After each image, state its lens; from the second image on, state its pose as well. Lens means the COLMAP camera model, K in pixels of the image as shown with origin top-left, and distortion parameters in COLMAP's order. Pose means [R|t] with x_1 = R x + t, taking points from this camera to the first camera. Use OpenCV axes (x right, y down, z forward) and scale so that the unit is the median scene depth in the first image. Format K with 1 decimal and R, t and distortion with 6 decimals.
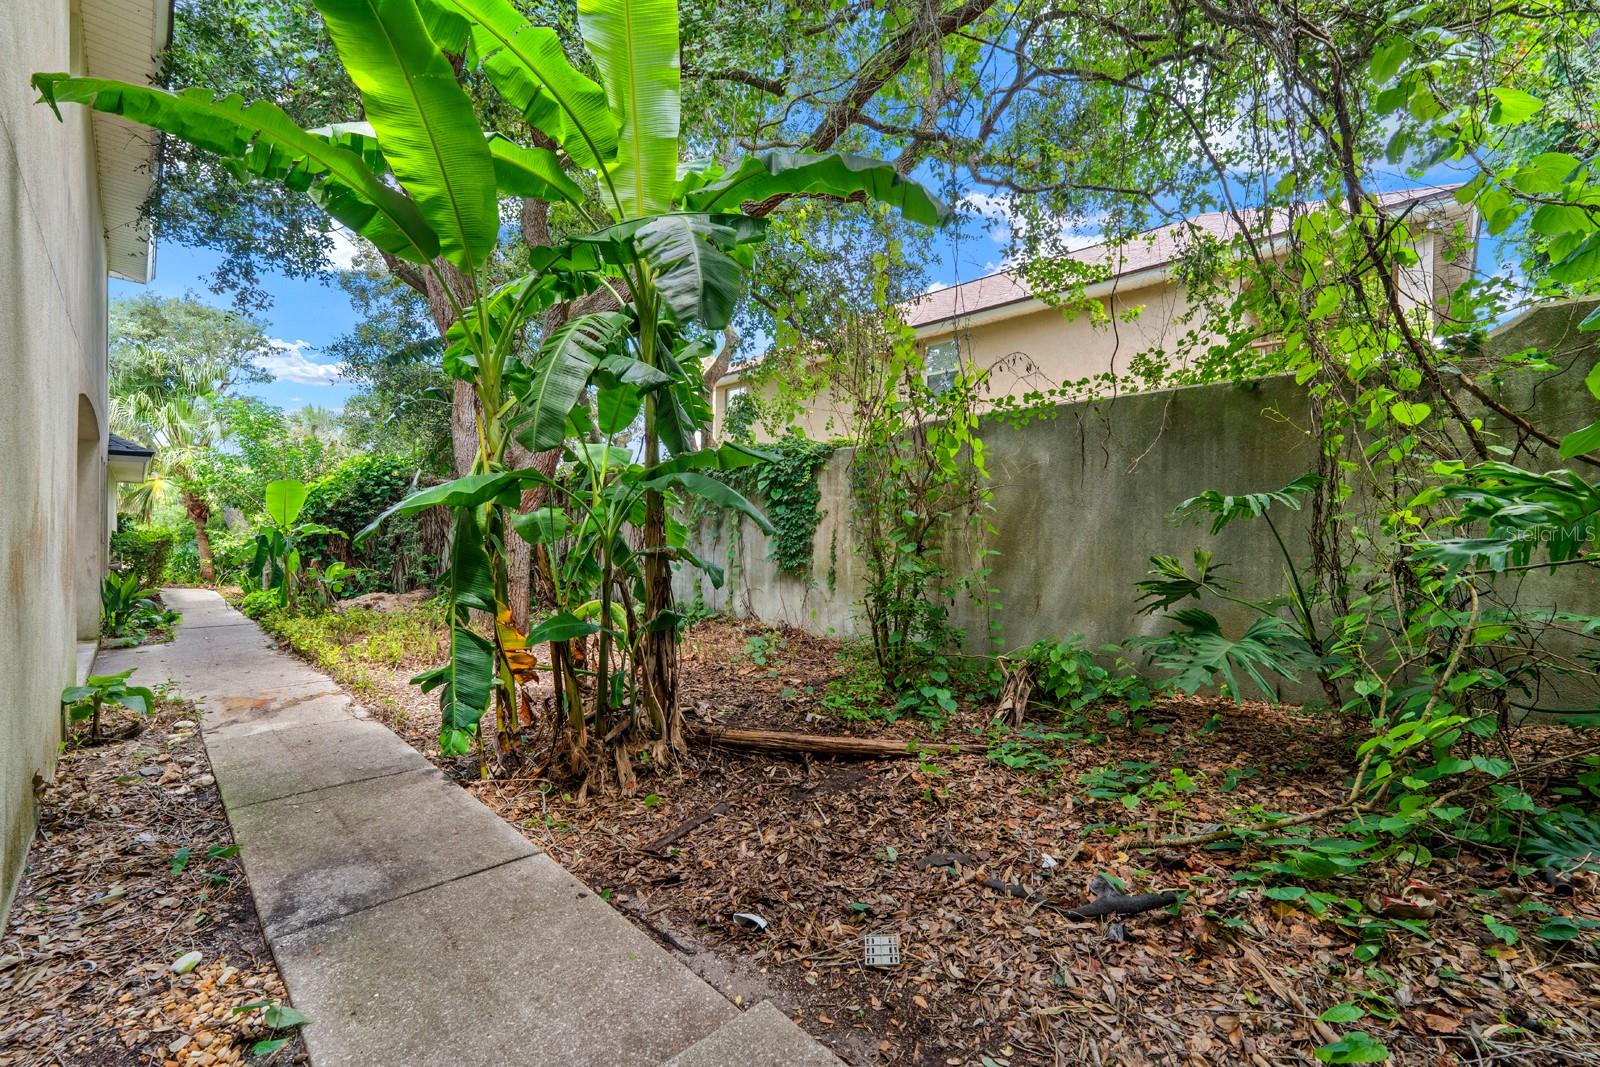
lens RADIAL K [[653.9, 0, 799.9], [0, 653.9, 527.5], [0, 0, 1]] dist [-0.000042, -0.000208]
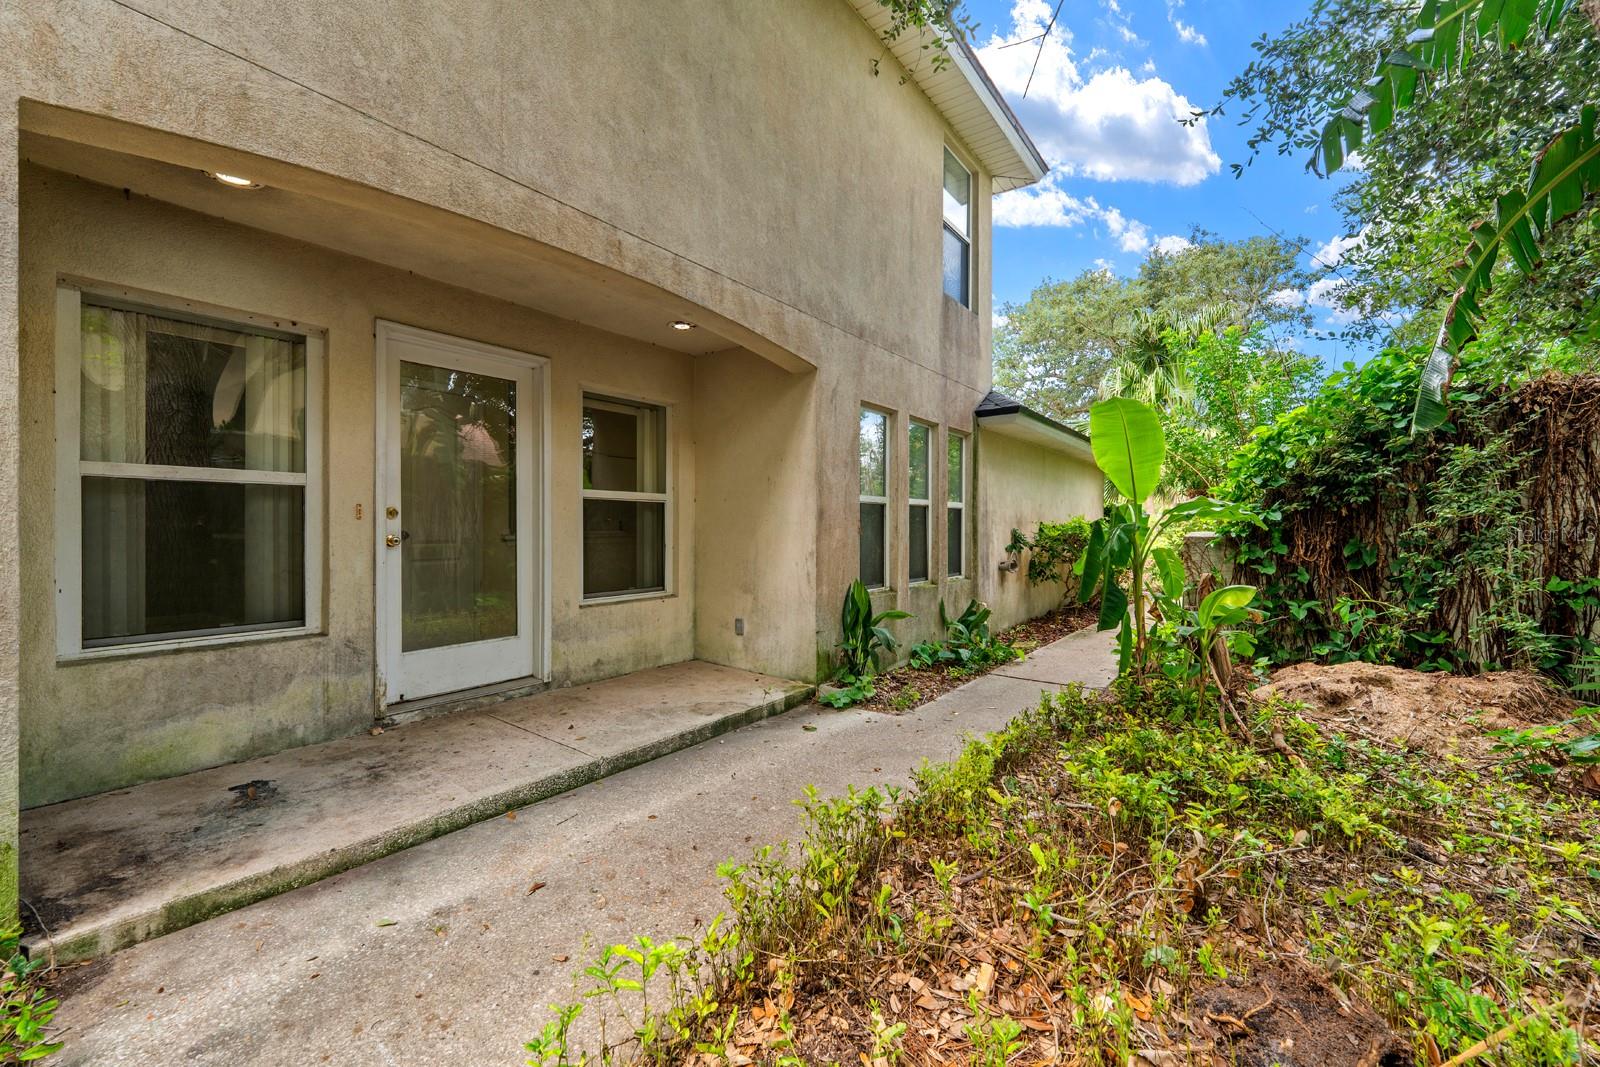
lens RADIAL K [[653.9, 0, 799.9], [0, 653.9, 527.5], [0, 0, 1]] dist [-0.000042, -0.000208]
pose [[0.132109, 0.002857, -0.991231, -0.272551], [-0.004221, 0.999988, 0.002319, 0.013753], [0.991226, 0.003878, 0.132120, 0.554729]]
